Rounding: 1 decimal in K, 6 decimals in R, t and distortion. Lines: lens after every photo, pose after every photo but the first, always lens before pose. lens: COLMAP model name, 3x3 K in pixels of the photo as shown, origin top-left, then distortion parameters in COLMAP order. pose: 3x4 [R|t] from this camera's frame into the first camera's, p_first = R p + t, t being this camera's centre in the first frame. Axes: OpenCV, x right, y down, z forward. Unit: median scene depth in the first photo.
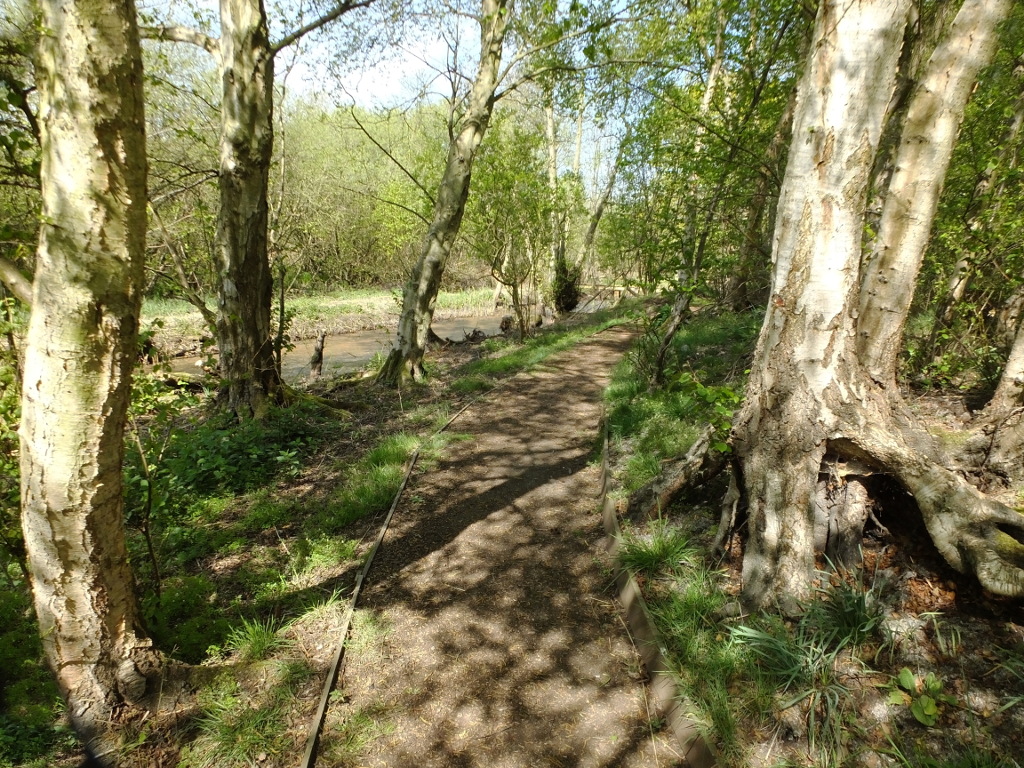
lens RADIAL K [[706.4, 0, 512.8], [0, 706.4, 383.4], [0, 0, 1]] dist [-0.053669, 0.001624]
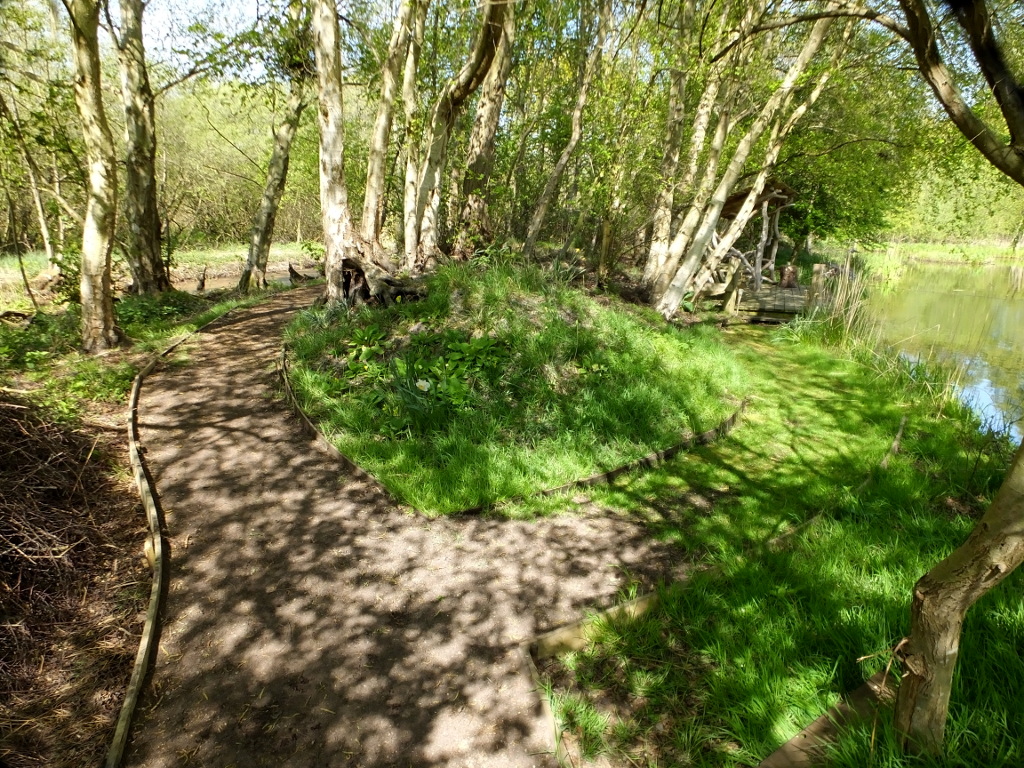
lens RADIAL K [[706.4, 0, 510.3], [0, 706.4, 382.6], [0, 0, 1]] dist [-0.053669, 0.001624]
pose [[0.993065, -0.040276, 0.110455, 0.233419], [0.034367, 0.997901, 0.054883, 0.136279], [-0.112433, -0.050707, 0.992365, -0.621318]]
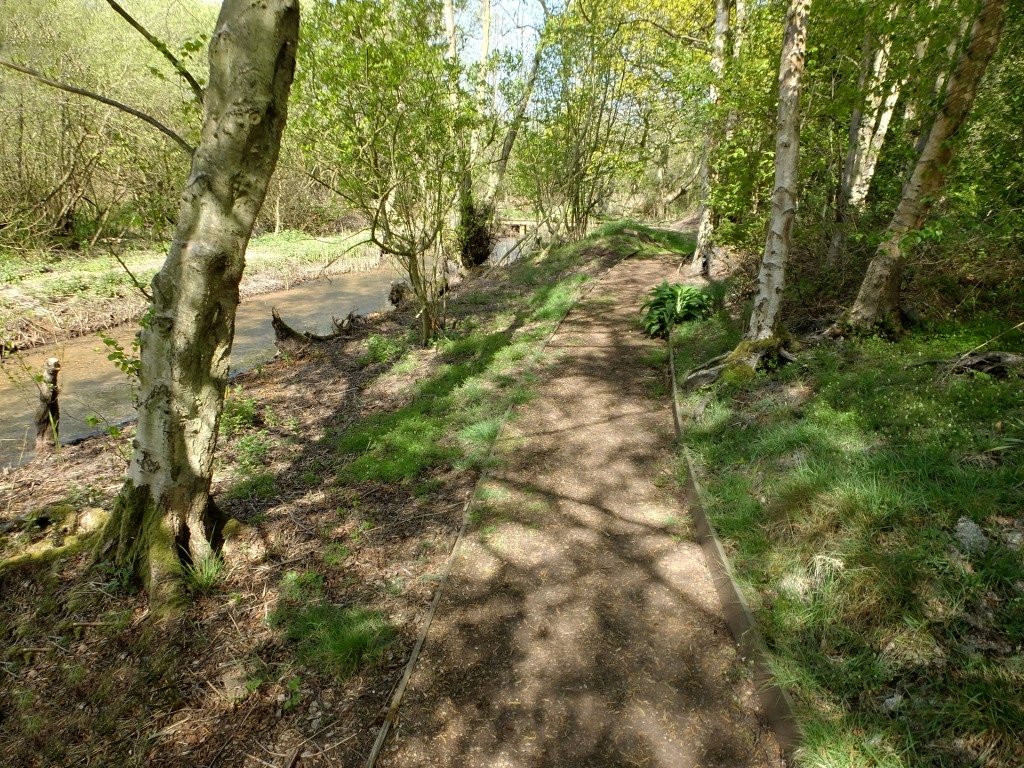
lens RADIAL K [[706.4, 0, 512.9], [0, 706.4, 387.3], [0, 0, 1]] dist [-0.053669, 0.001624]
pose [[0.987132, -0.052262, 0.151125, -0.014549], [0.035626, 0.993208, 0.110765, -0.135729], [-0.155888, -0.103956, 0.982289, 0.596059]]
